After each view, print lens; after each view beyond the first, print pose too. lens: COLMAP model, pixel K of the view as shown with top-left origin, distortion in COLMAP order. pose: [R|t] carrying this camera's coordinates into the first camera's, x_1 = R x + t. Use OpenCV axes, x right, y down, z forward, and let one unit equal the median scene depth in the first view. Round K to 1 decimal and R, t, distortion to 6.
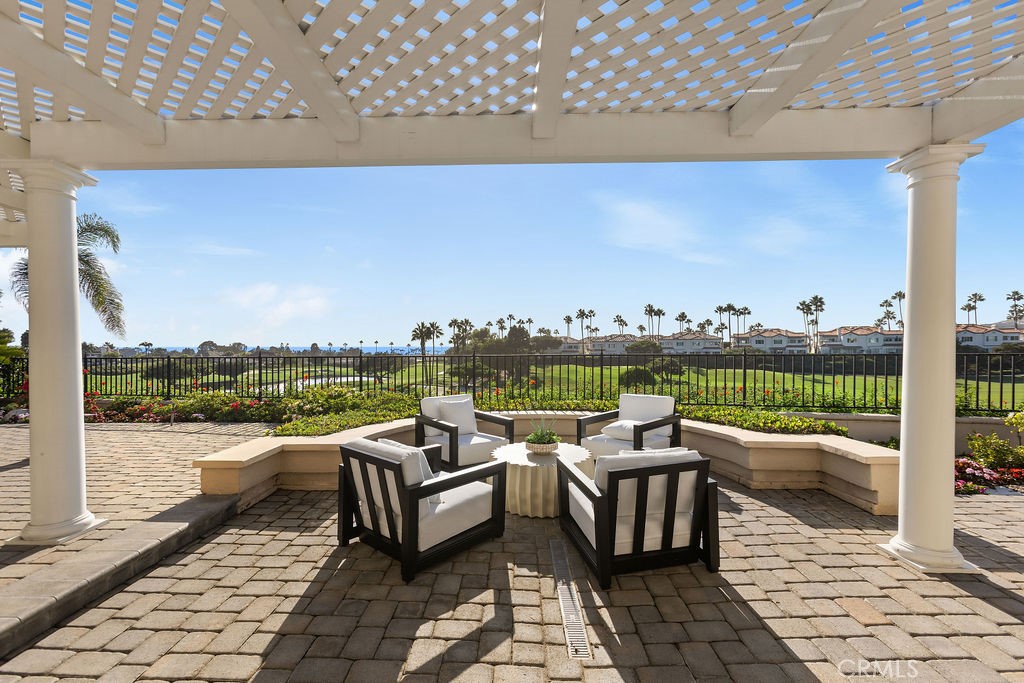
lens RADIAL K [[463.7, 0, 515.7], [0, 463.7, 348.0], [0, 0, 1]] dist [0.002980, 0.001352]
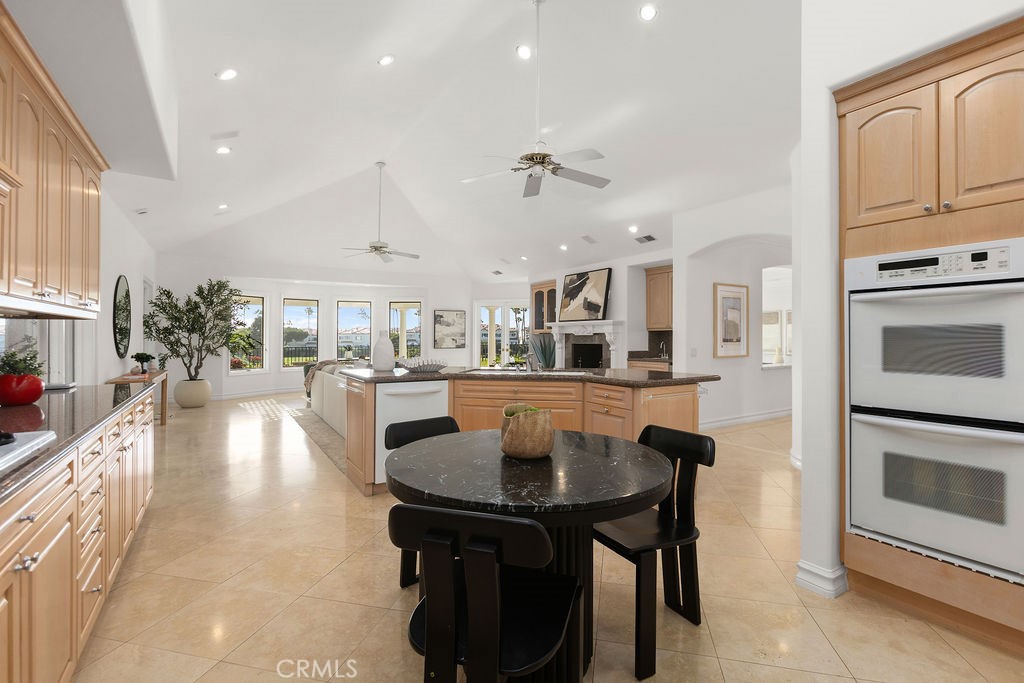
lens RADIAL K [[464.7, 0, 510.8], [0, 464.7, 337.6], [0, 0, 1]] dist [-0.012902, 0.005523]
pose [[0.838384, 0.004581, 0.545061, -0.080007], [-0.001929, 0.999983, -0.005438, -0.000400], [-0.545077, 0.003508, 0.838379, -0.065179]]
